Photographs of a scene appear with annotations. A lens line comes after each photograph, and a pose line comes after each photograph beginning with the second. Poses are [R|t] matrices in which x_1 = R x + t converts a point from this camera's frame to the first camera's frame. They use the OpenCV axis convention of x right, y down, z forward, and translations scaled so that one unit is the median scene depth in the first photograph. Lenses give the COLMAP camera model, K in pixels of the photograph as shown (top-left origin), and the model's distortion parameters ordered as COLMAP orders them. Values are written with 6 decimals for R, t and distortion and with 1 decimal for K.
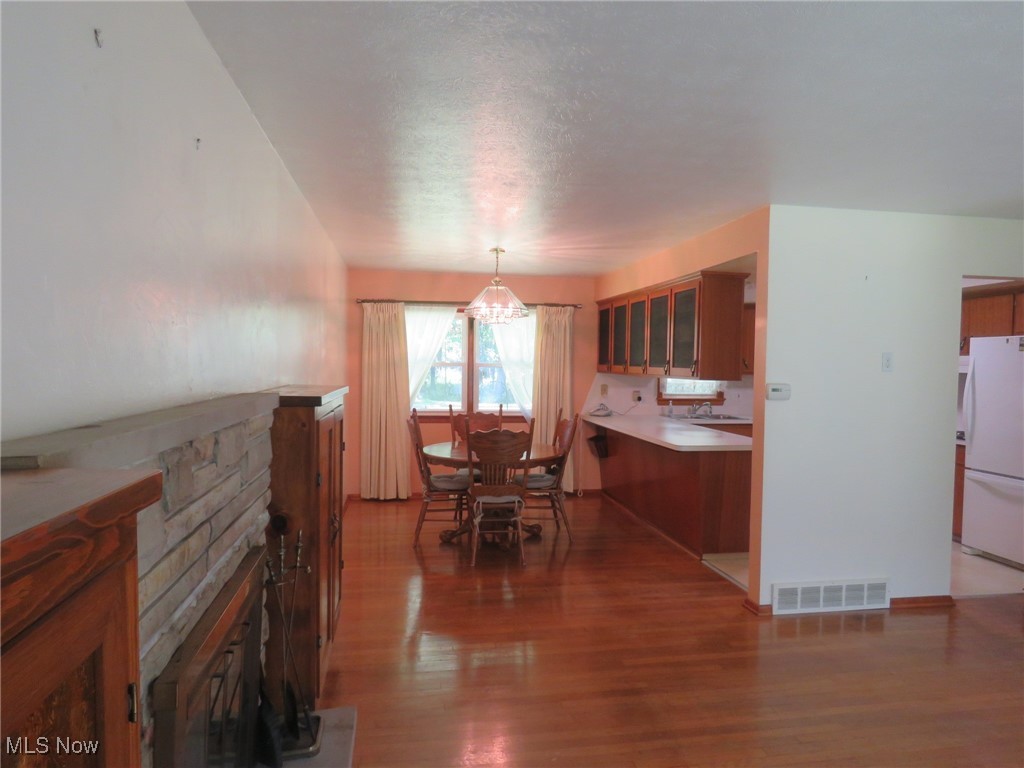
lens RADIAL K [[646.4, 0, 516.8], [0, 646.4, 388.2], [0, 0, 1]] dist [-0.007094, 0.000198]
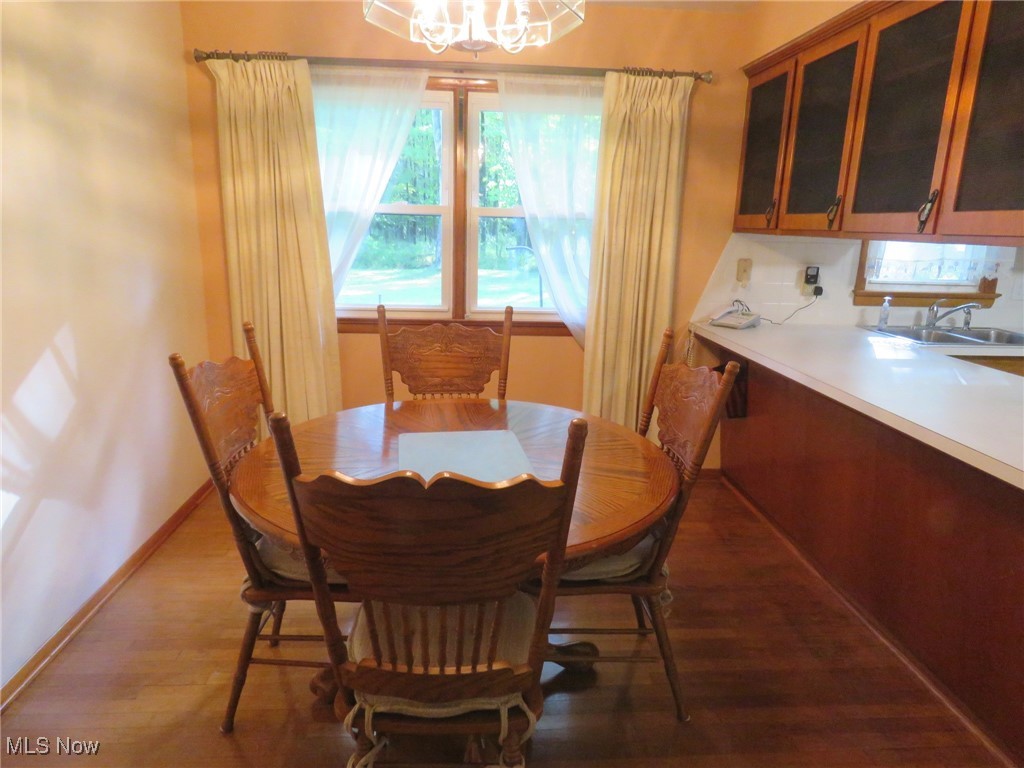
lens RADIAL K [[646.4, 0, 510.1], [0, 646.4, 386.5], [0, 0, 1]] dist [-0.007094, 0.000198]
pose [[0.994344, 0.037728, -0.099282, 0.016277], [-0.017184, 0.979613, 0.200156, -0.006334], [0.104809, -0.197318, 0.974721, 0.545742]]
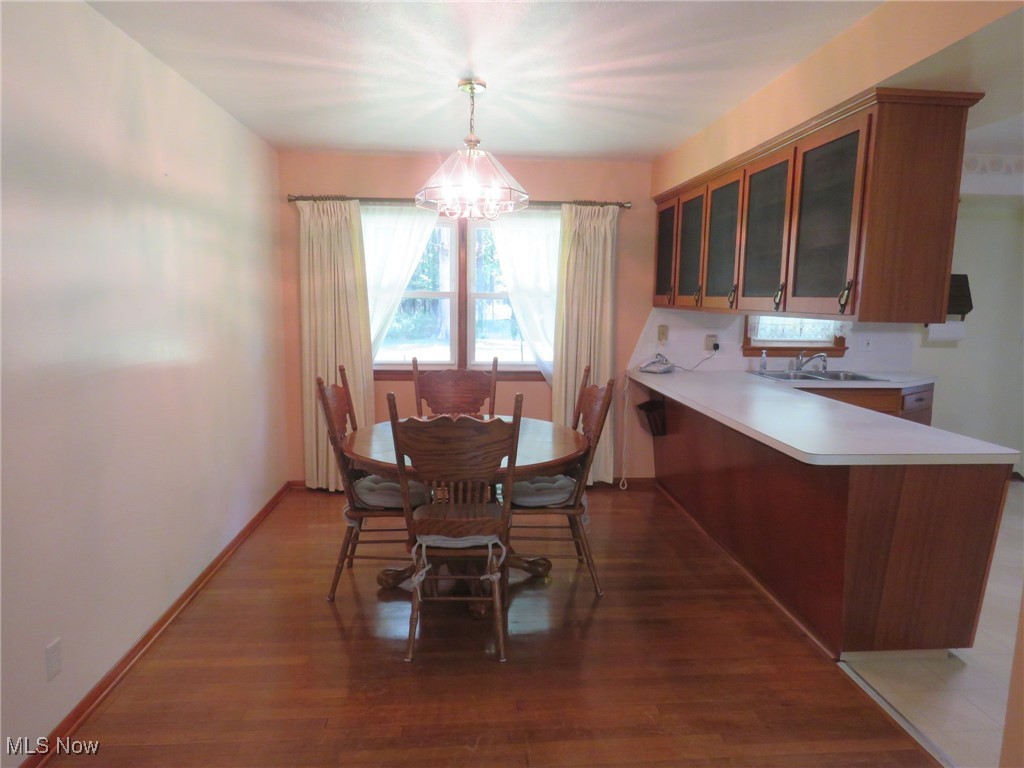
lens RADIAL K [[646.4, 0, 512.1], [0, 646.4, 388.5], [0, 0, 1]] dist [-0.007094, 0.000198]
pose [[0.995283, 0.013782, -0.096028, 0.048172], [-0.004233, 0.995084, 0.098940, -0.006485], [0.096920, -0.098066, 0.990449, 0.339765]]
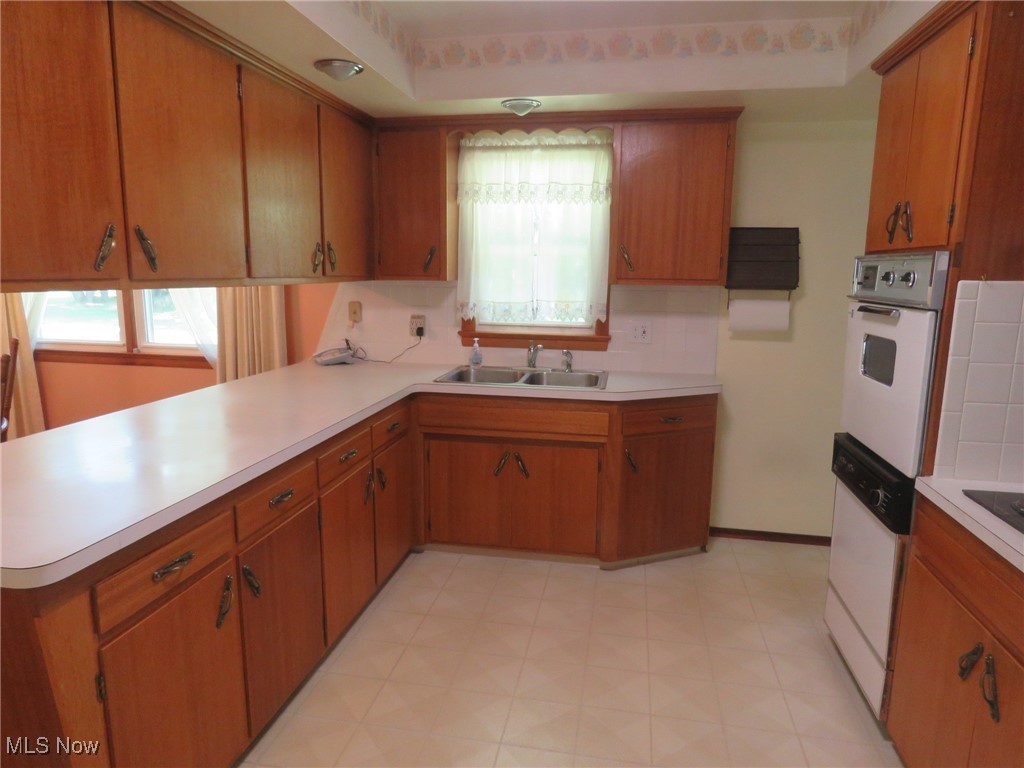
lens RADIAL K [[646.4, 0, 511.0], [0, 646.4, 384.0], [0, 0, 1]] dist [-0.007094, 0.000198]
pose [[0.936171, 0.055589, -0.347123, 0.468305], [-0.019044, 0.993988, 0.107820, 0.001640], [0.351030, -0.094327, 0.931601, 0.605734]]
